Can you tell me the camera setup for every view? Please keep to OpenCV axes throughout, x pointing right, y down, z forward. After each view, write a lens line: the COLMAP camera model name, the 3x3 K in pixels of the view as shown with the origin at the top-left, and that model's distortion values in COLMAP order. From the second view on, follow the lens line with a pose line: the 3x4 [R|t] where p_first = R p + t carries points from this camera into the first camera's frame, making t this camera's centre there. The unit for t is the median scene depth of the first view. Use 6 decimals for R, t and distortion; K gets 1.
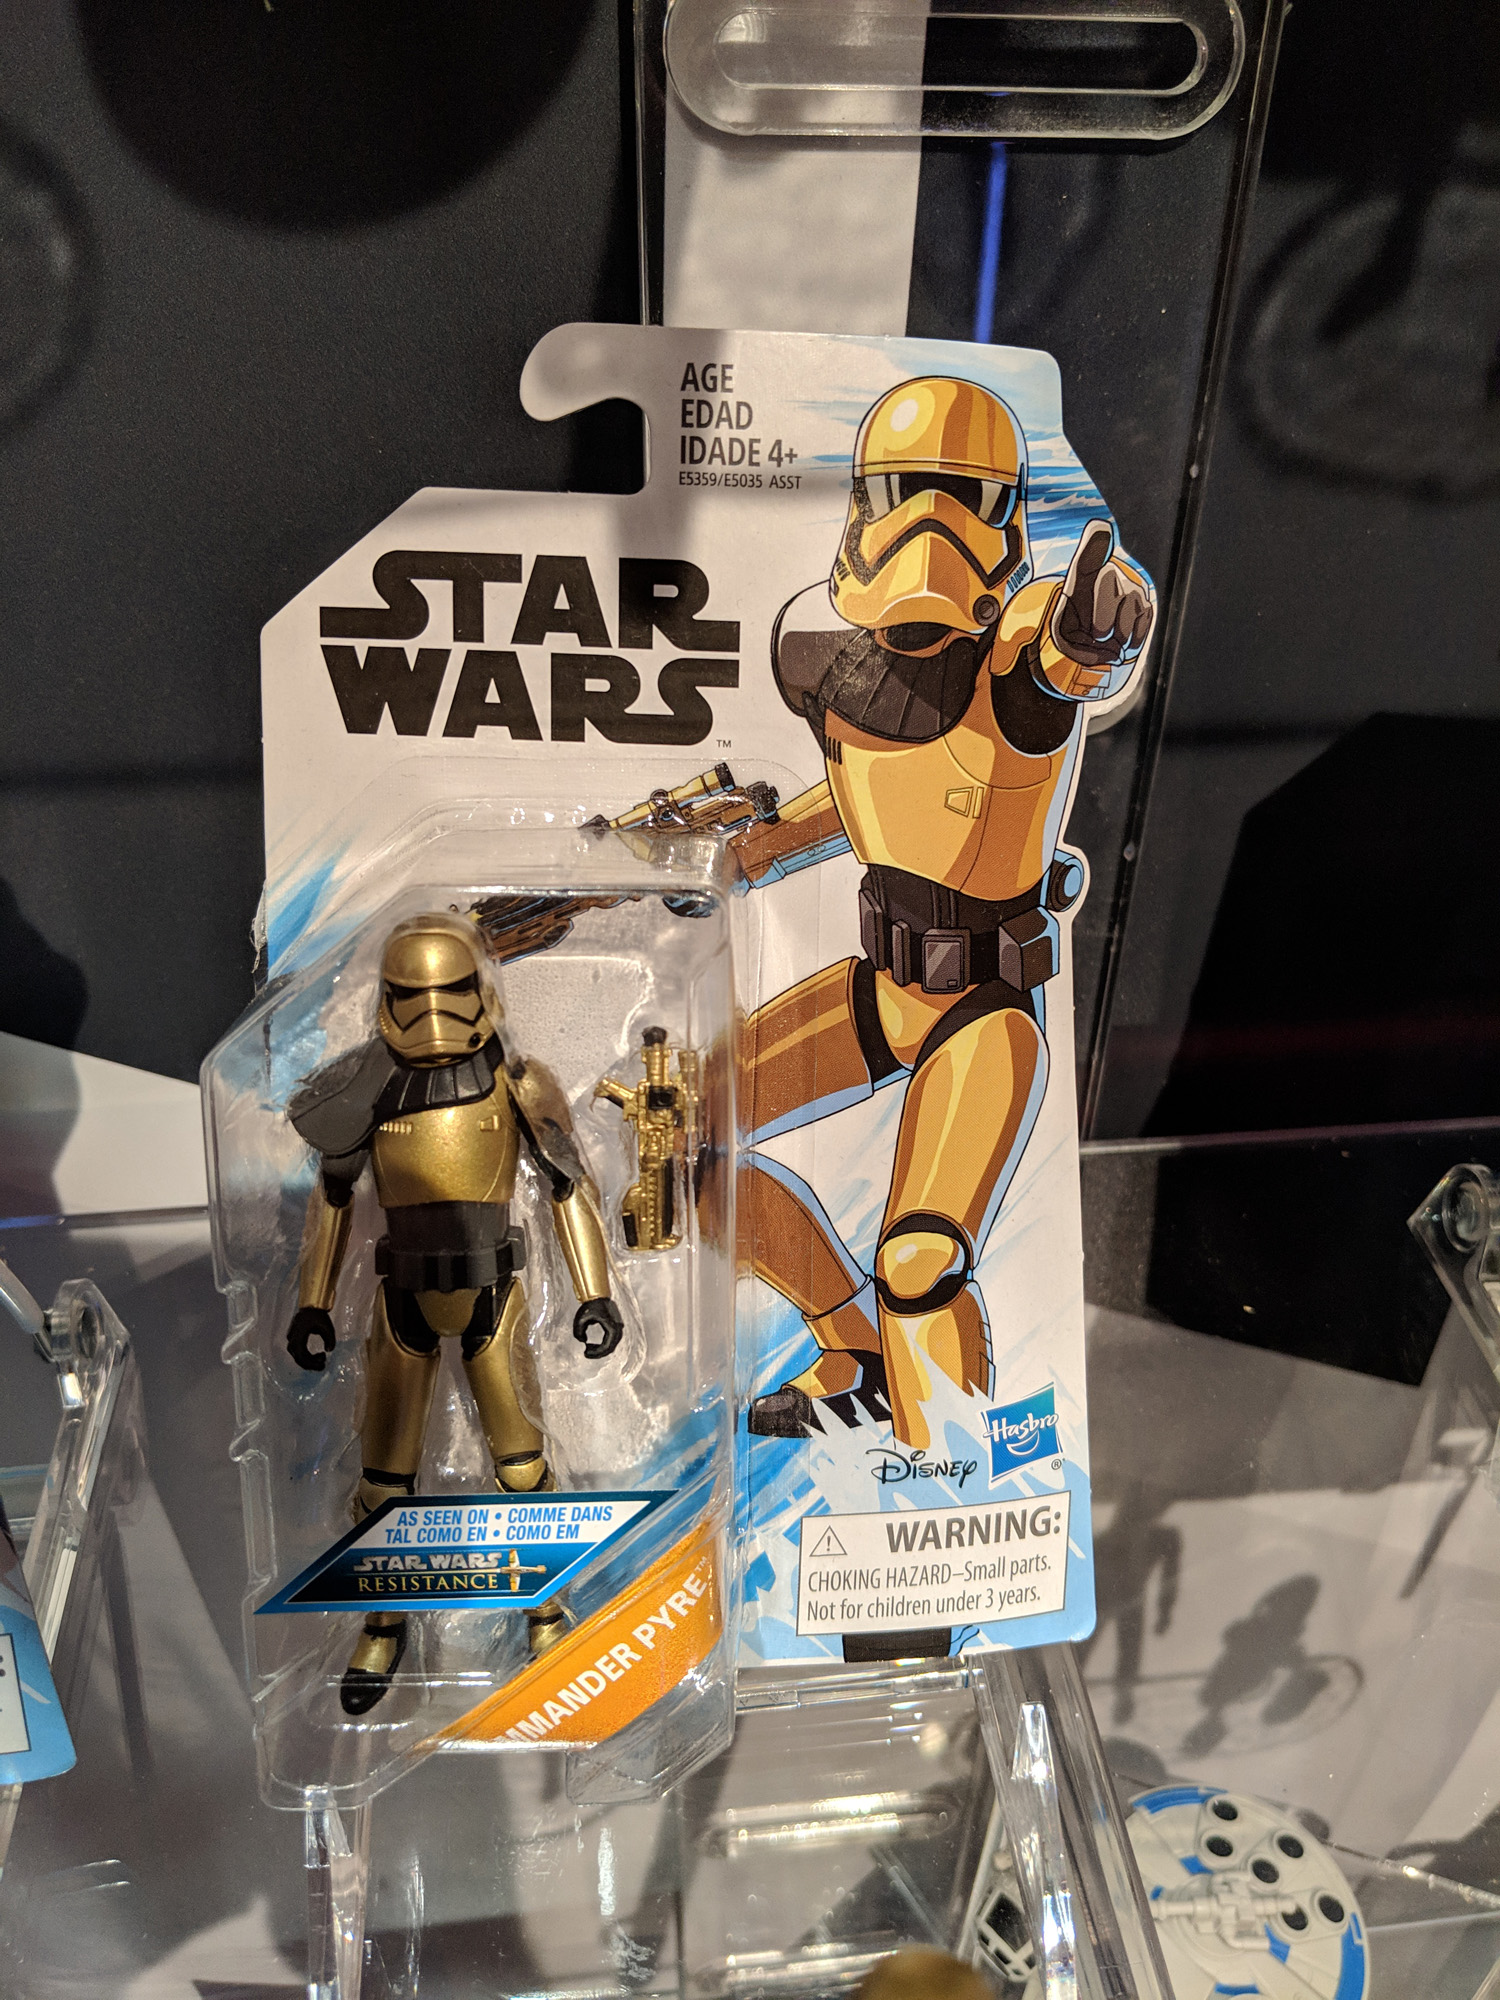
lens RADIAL K [[1581.0, 0, 750.0], [0, 1581.0, 1000.0], [0, 0, 1]] dist [0.070701, -0.216267]
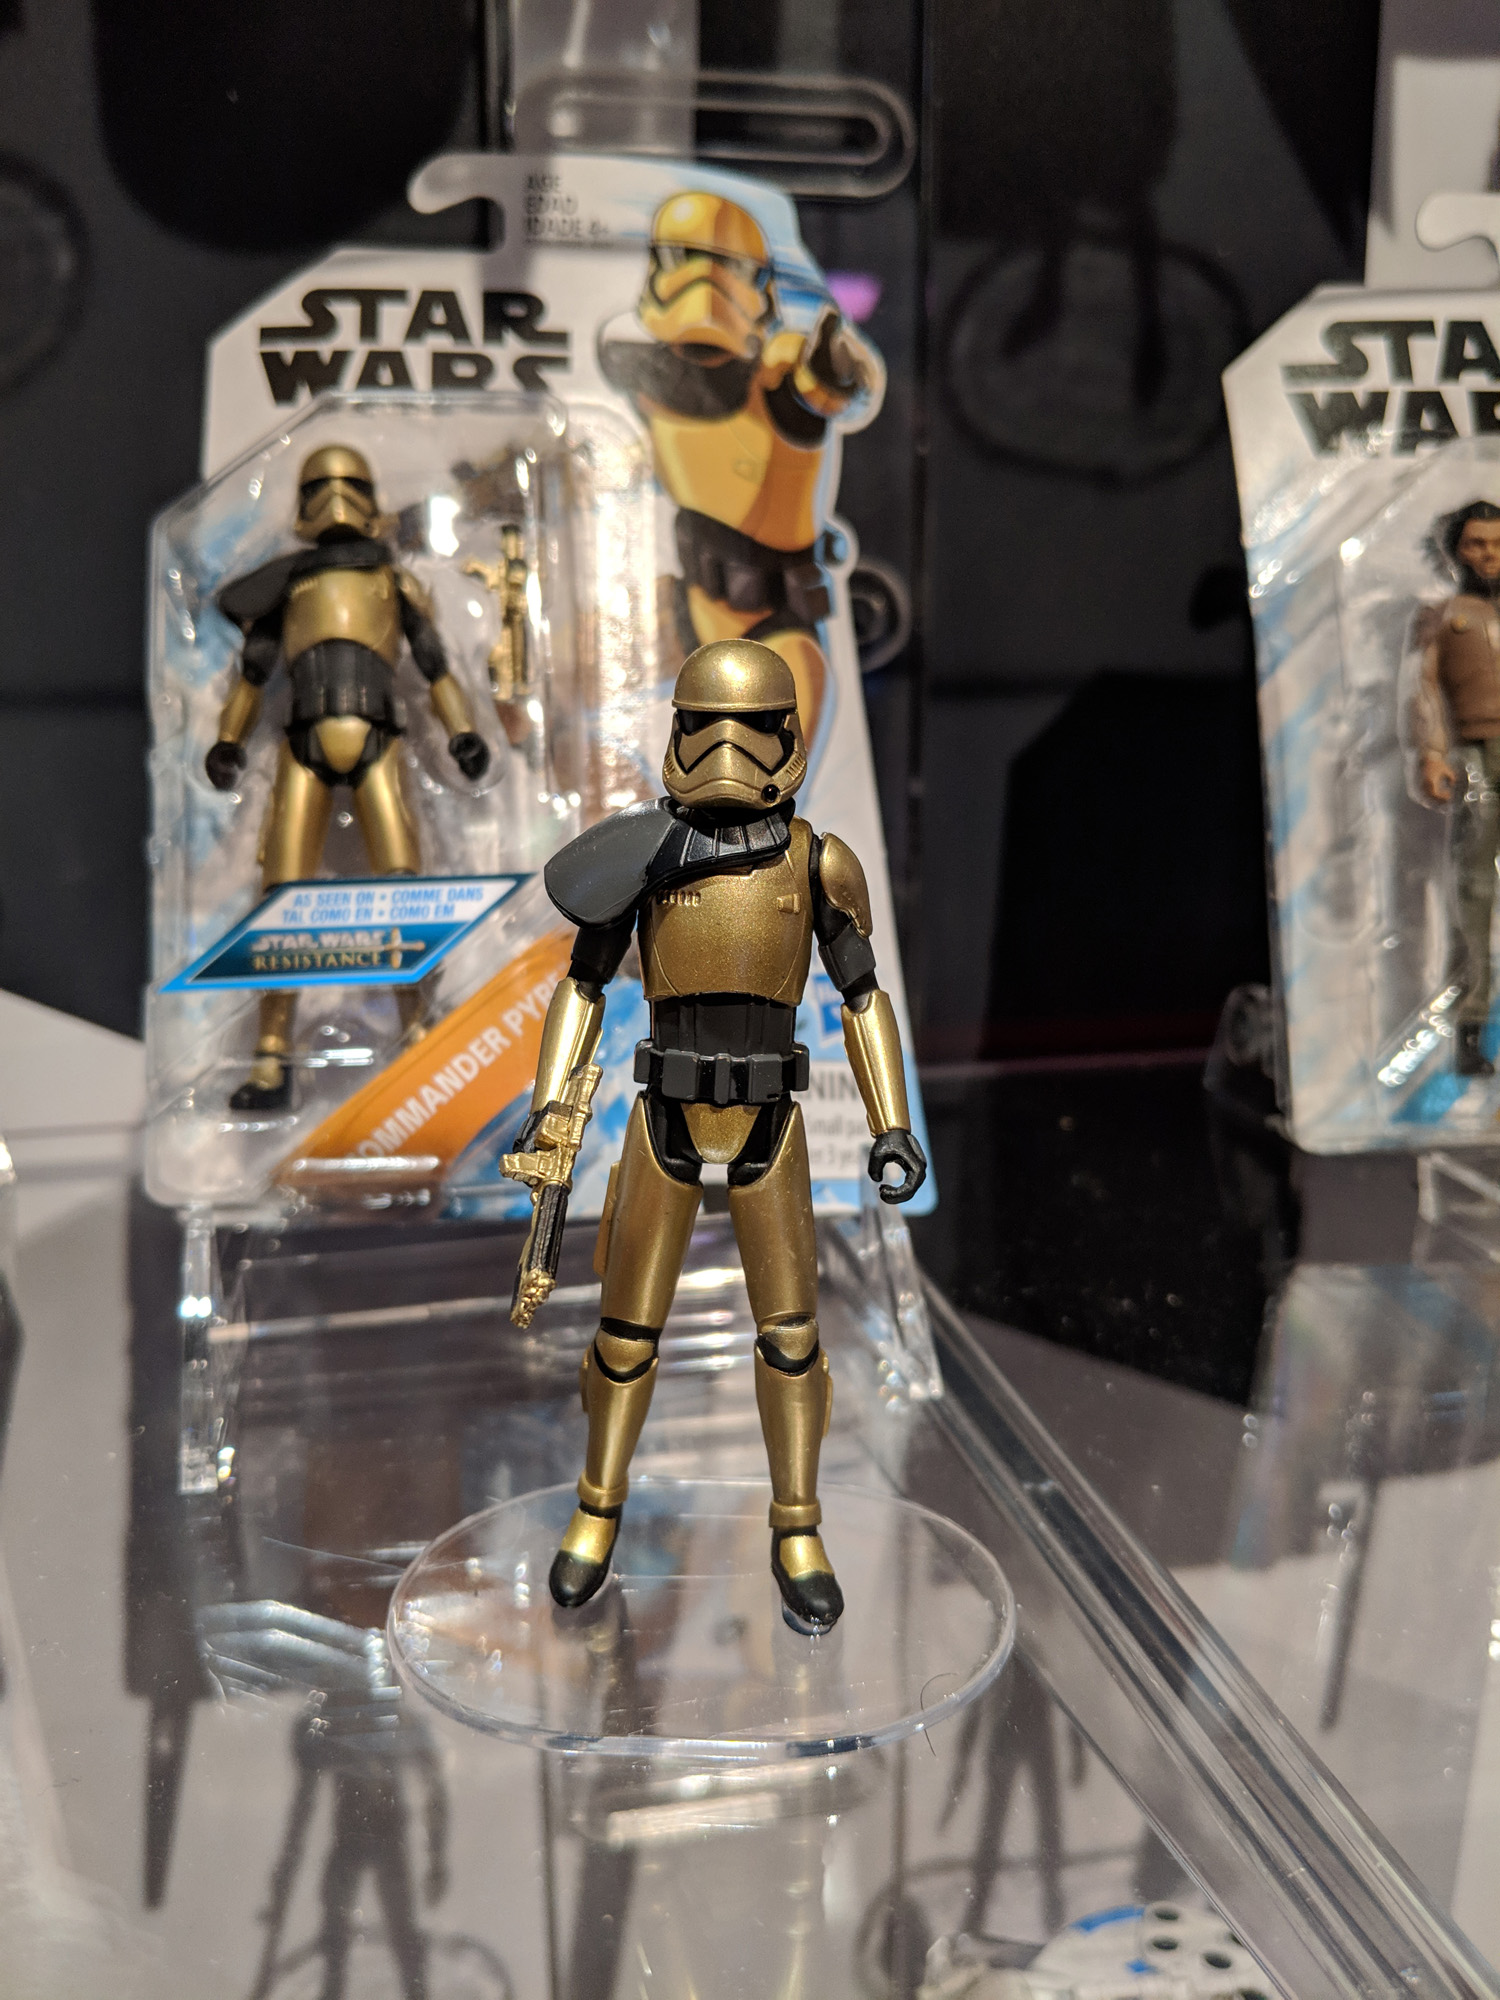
lens RADIAL K [[1609.6, 0, 731.5], [0, 1609.6, 1063.4], [0, 0, 1]] dist [0.068007, -0.215509]
pose [[0.996157, -0.039350, 0.078244, -0.002794], [0.065675, 0.926662, -0.370114, 0.855158], [-0.057941, 0.373830, 0.925685, -0.050713]]
